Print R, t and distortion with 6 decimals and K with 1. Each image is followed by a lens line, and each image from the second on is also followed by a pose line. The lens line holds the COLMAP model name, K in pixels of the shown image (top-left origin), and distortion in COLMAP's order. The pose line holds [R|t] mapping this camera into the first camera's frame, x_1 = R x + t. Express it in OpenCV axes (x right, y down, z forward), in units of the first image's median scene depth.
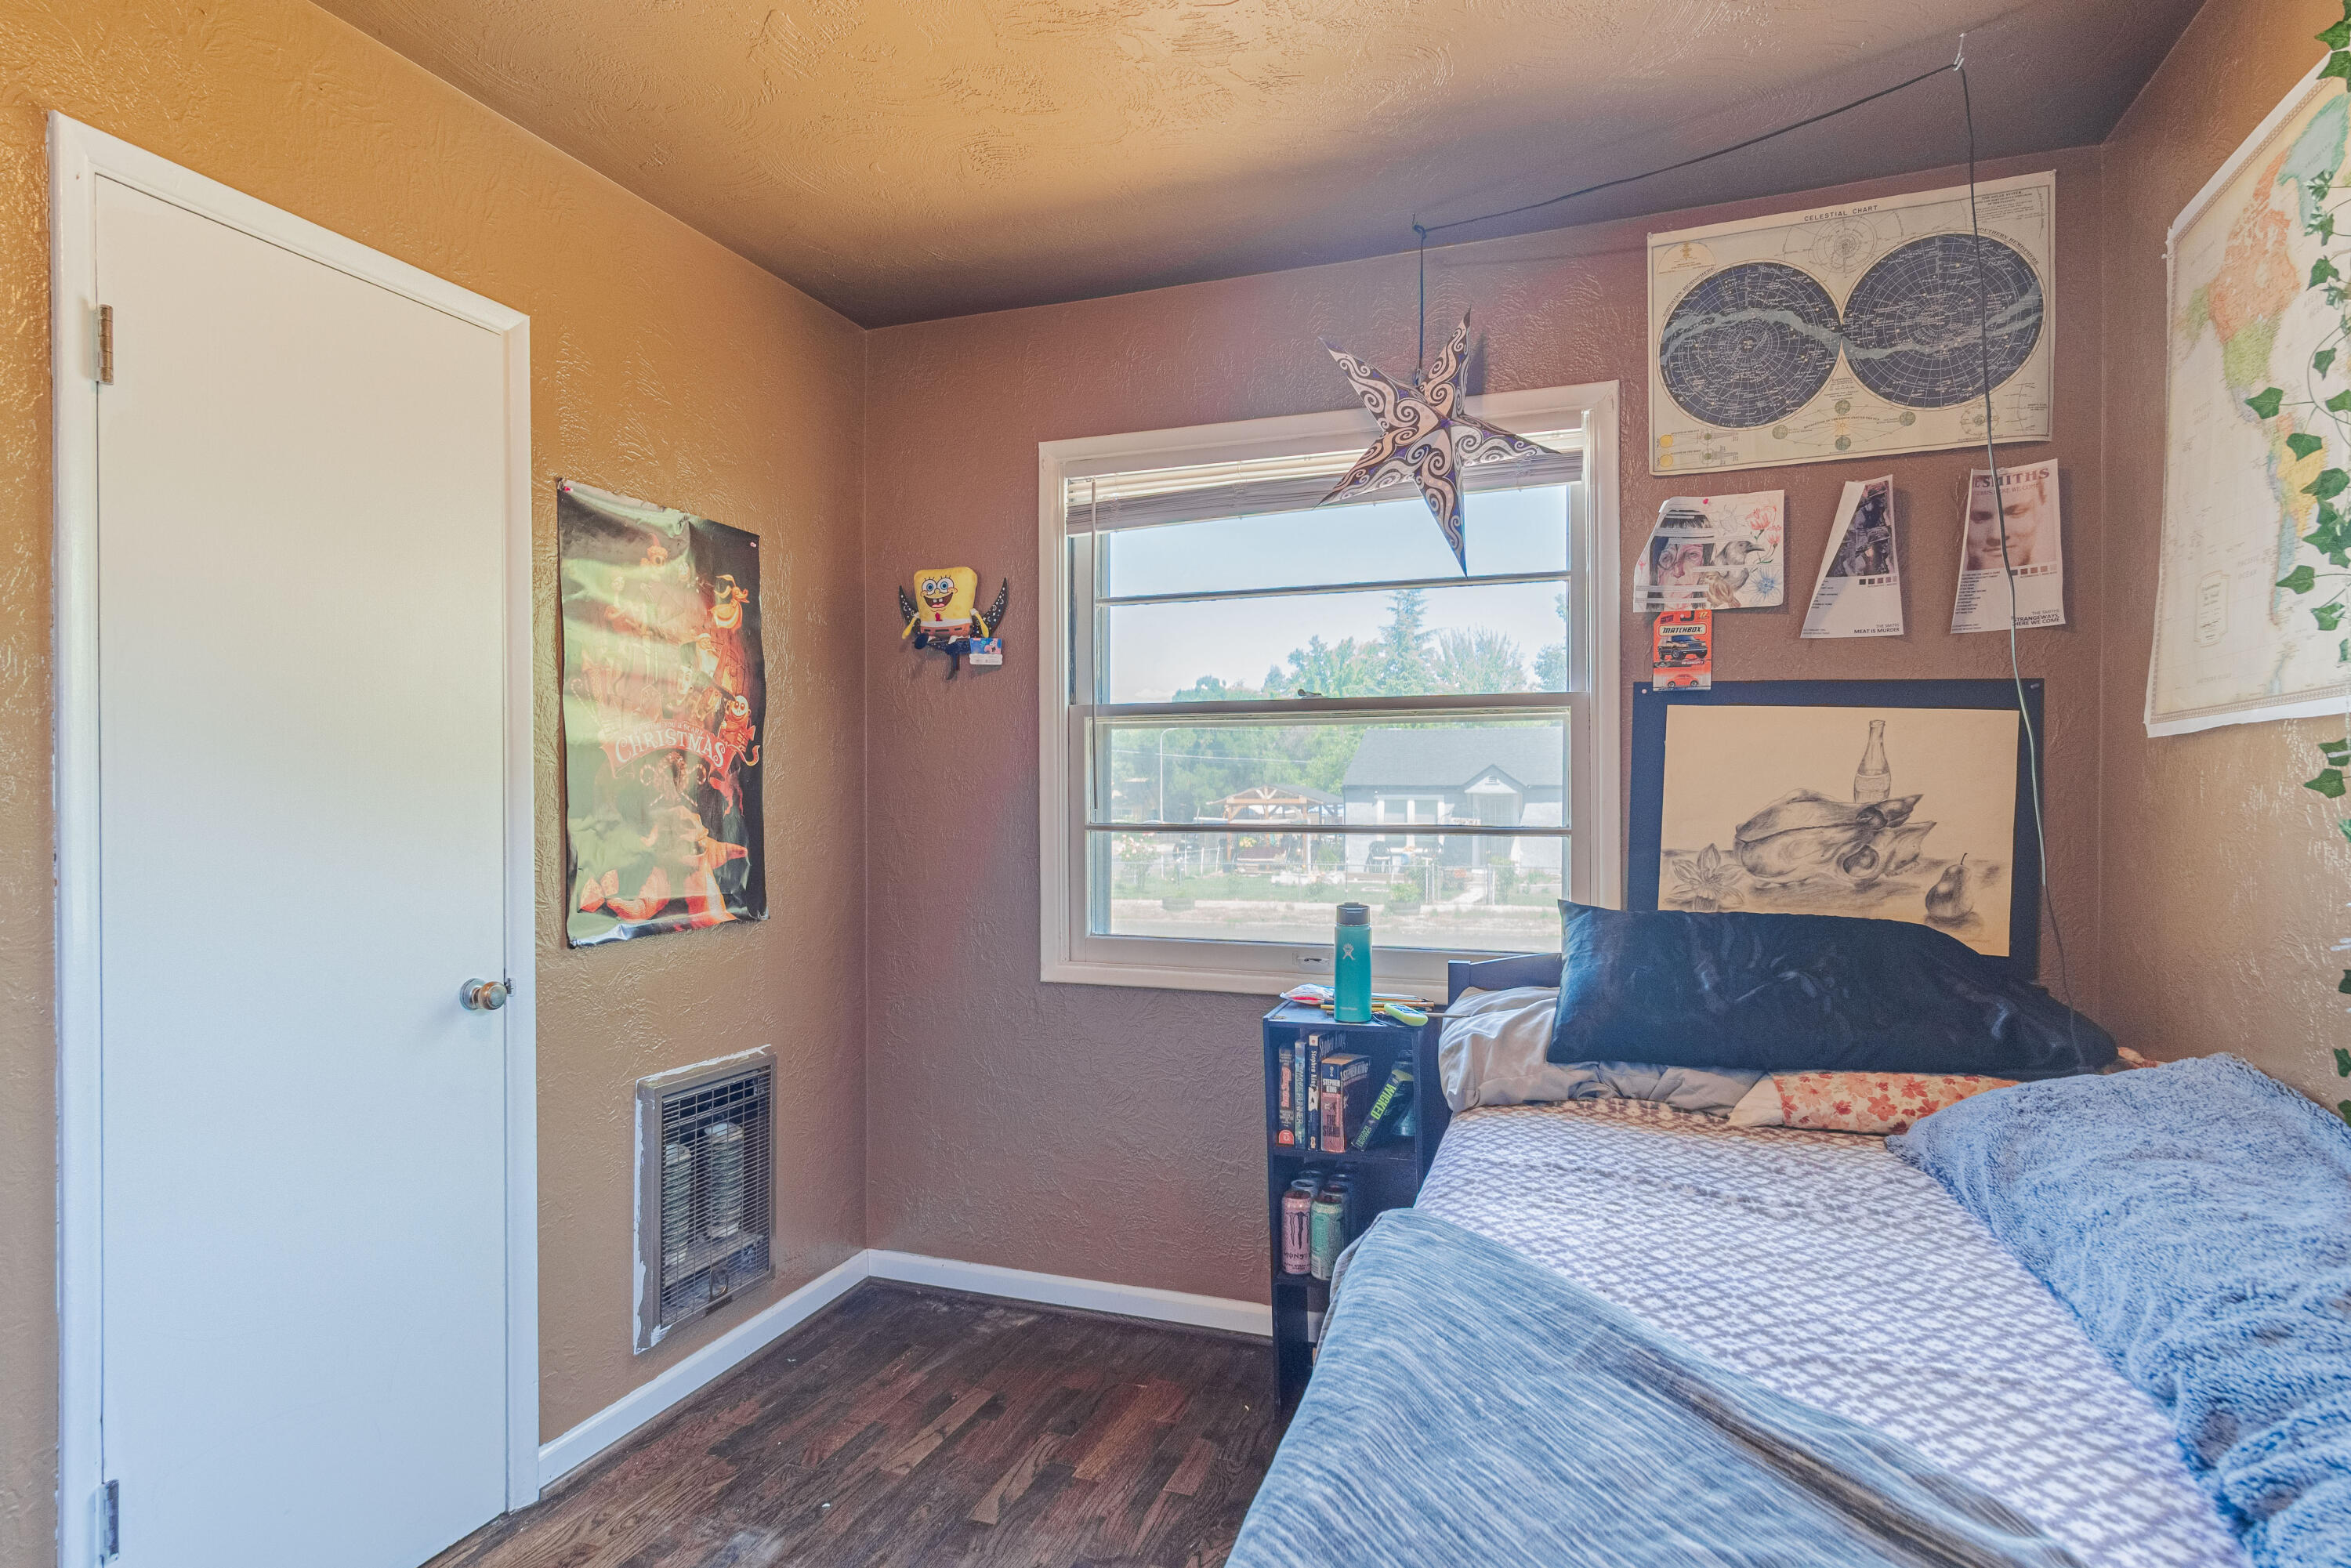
lens RADIAL K [[1264.4, 0, 1172.9], [0, 1264.4, 801.2], [0, 0, 1]] dist [0.004284, 0.000008]
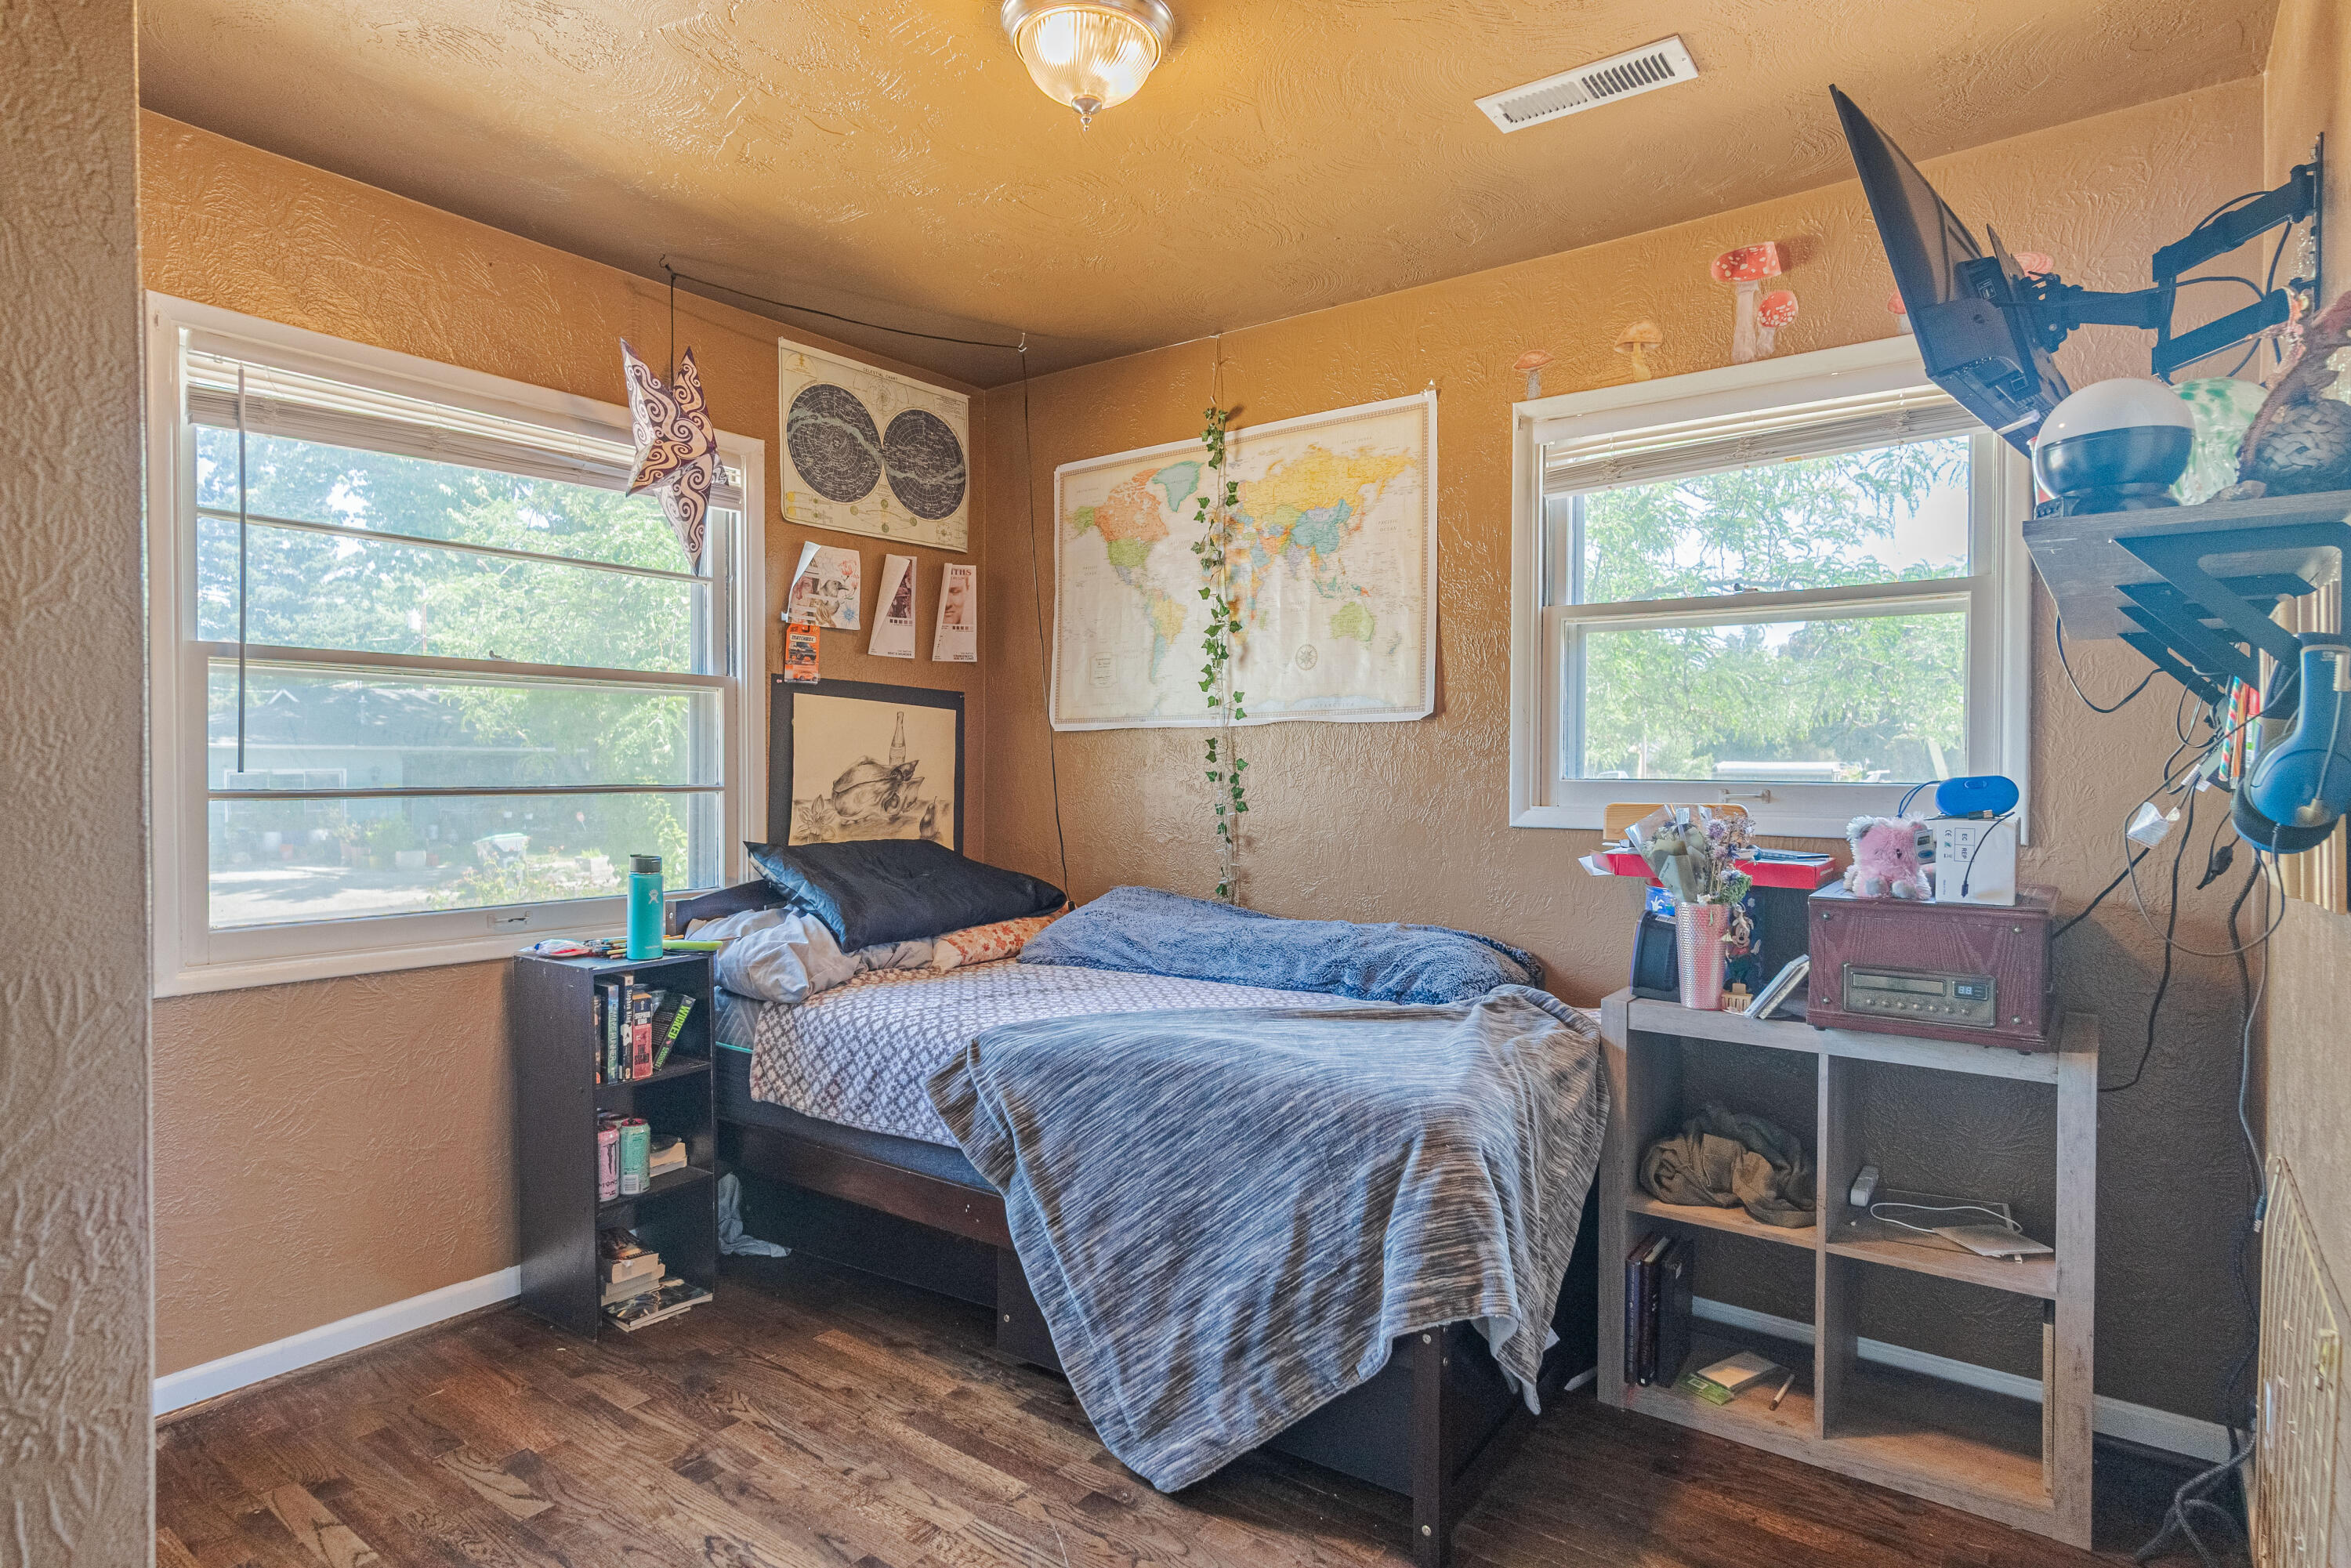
lens RADIAL K [[1264.4, 0, 1173.1], [0, 1264.4, 776.9], [0, 0, 1]] dist [0.004284, 0.000008]
pose [[0.283437, -0.007529, 0.958961, -0.812910], [-0.001088, 0.999966, 0.008172, 0.002358], [-0.958990, -0.003360, 0.283419, 0.234971]]
